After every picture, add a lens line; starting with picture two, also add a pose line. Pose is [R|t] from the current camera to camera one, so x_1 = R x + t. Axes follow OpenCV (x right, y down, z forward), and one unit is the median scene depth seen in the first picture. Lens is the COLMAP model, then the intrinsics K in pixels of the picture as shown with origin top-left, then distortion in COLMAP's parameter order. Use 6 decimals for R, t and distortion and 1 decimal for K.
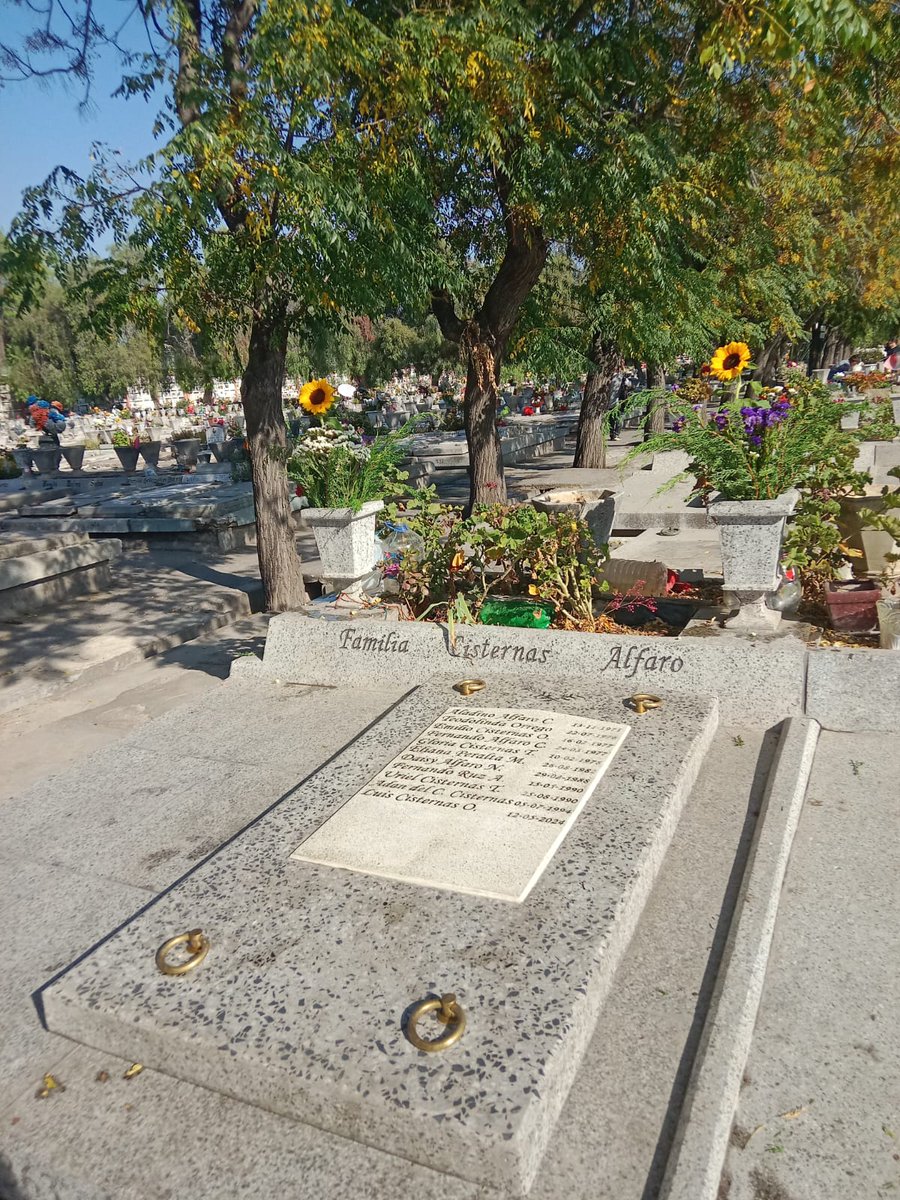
lens RADIAL K [[881.8, 0, 450.0], [0, 881.8, 600.0], [0, 0, 1]] dist [0.063687, -0.079853]
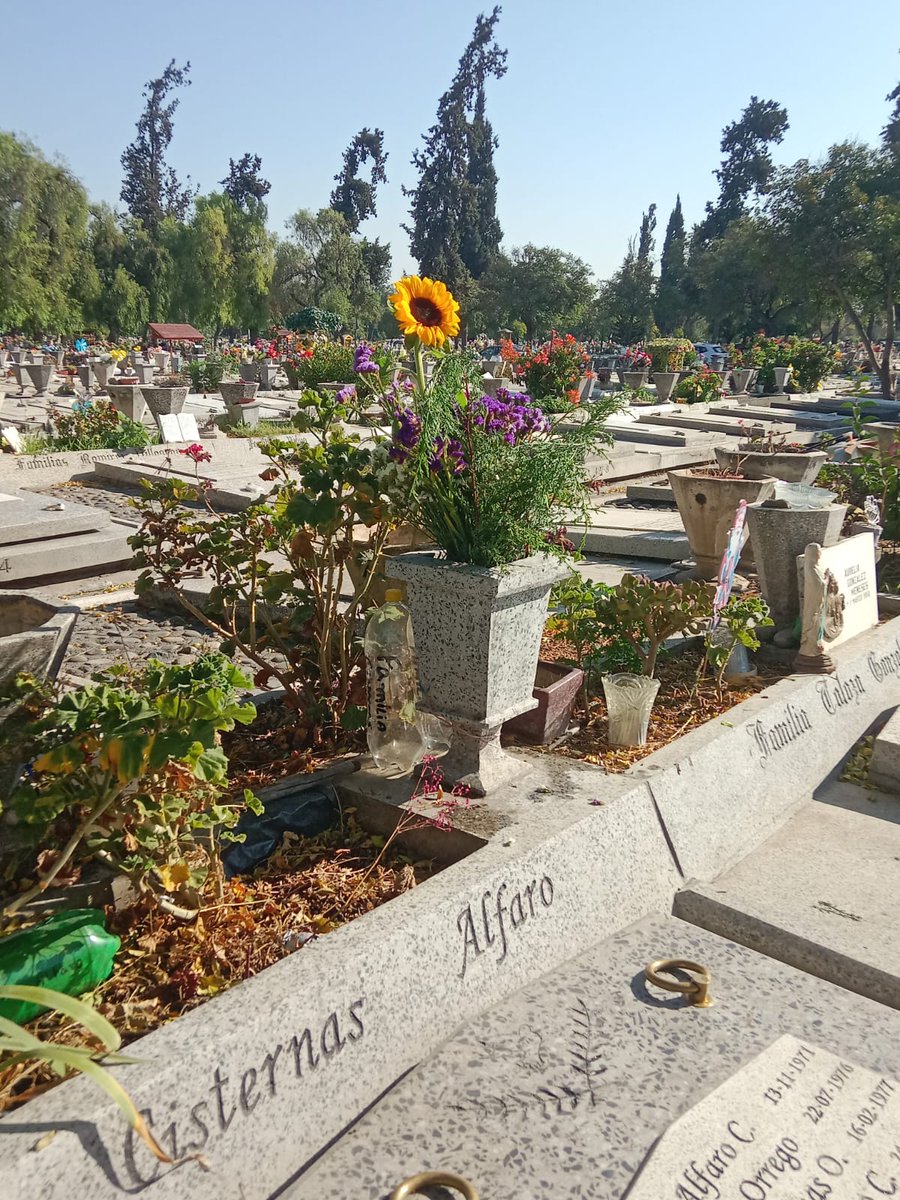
lens RADIAL K [[1067.6, 0, 450.0], [0, 1067.6, 600.0], [0, 0, 1]] dist [-0.000308, -0.008375]
pose [[0.228850, -0.145167, 0.962577, -0.265430], [0.204091, 0.973997, 0.098367, -0.132299], [-0.951827, 0.173942, 0.252527, 0.705944]]
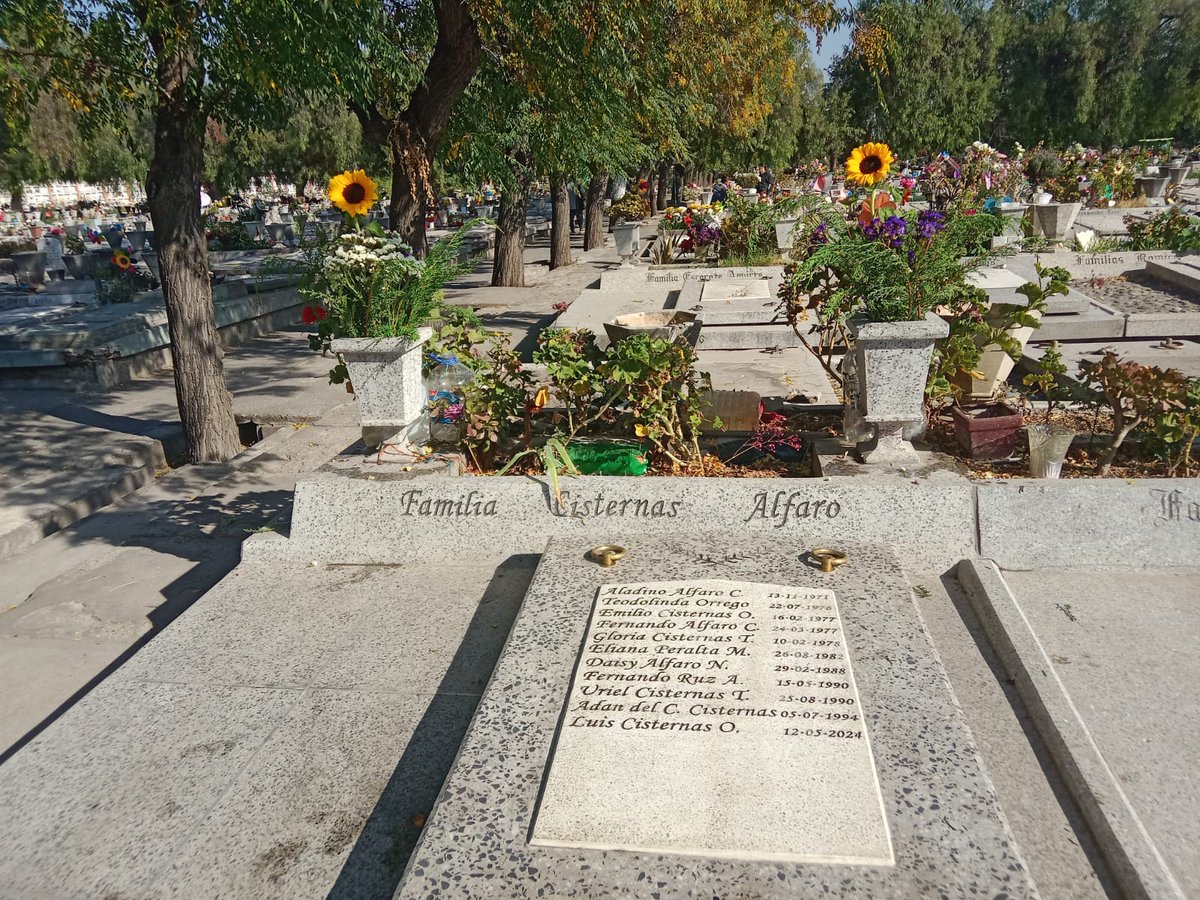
lens RADIAL K [[881.8, 0, 592.0], [0, 881.8, 452.4], [0, 0, 1]] dist [0.063687, -0.079853]
pose [[0.952747, -0.058423, 0.298094, -0.189826], [0.047421, 0.997905, 0.044013, -0.027759], [-0.300041, -0.027797, 0.953521, 0.187600]]
